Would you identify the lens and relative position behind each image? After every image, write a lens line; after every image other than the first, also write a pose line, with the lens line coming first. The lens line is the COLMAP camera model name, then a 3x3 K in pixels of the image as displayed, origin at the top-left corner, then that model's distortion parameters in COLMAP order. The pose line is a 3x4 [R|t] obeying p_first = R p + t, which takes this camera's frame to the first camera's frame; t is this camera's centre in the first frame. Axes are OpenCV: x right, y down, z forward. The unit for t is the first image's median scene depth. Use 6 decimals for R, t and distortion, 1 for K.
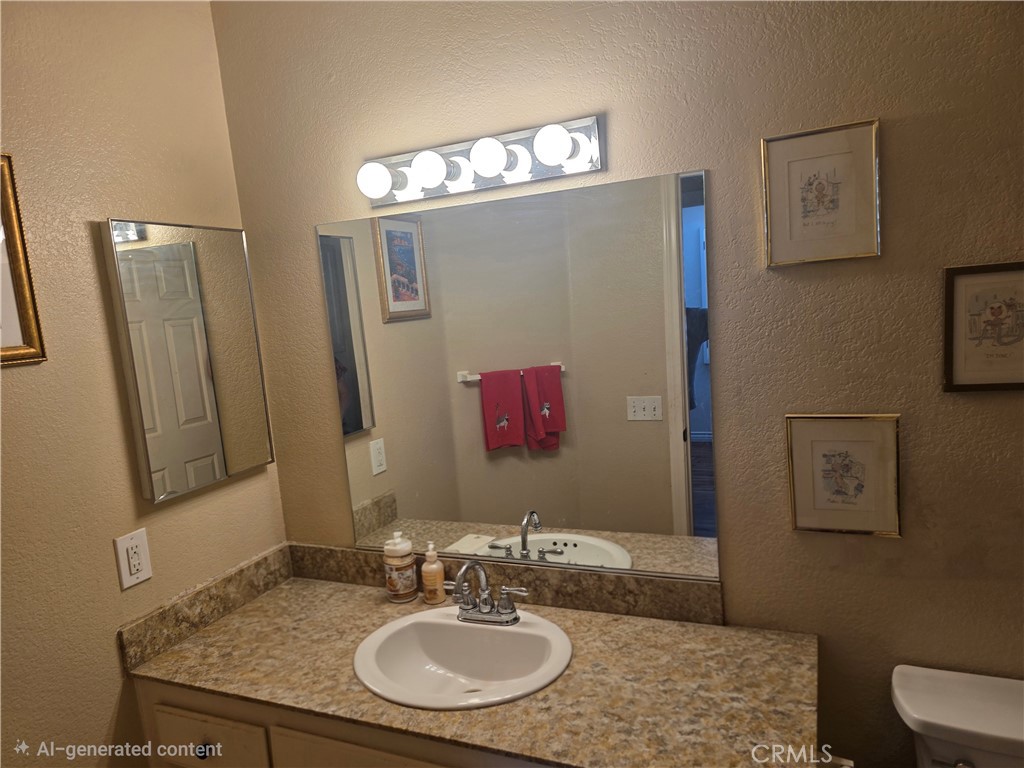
lens RADIAL K [[704.5, 0, 512.8], [0, 704.5, 383.8], [0, 0, 1]] dist [0.036389, -0.003081]
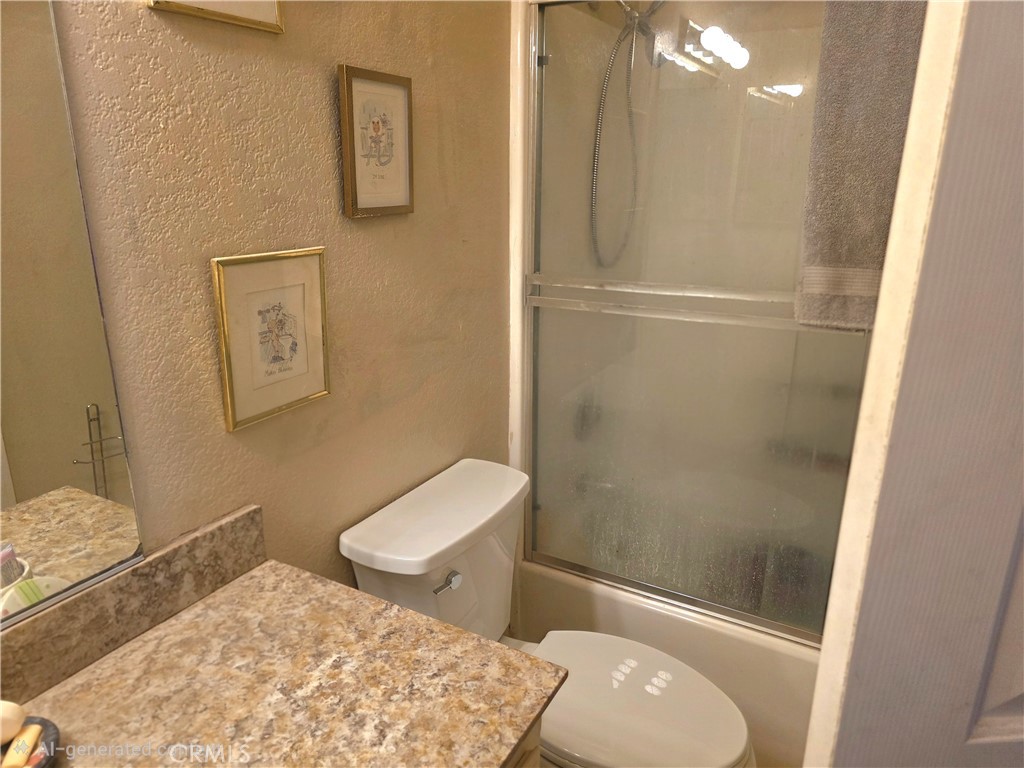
lens RADIAL K [[704.5, 0, 511.8], [0, 704.5, 387.8], [0, 0, 1]] dist [0.036389, -0.003081]
pose [[0.075777, -0.212452, 0.974229, -0.275135], [0.103368, 0.973448, 0.204242, 0.057186], [-0.991753, 0.085227, 0.095725, 0.712585]]
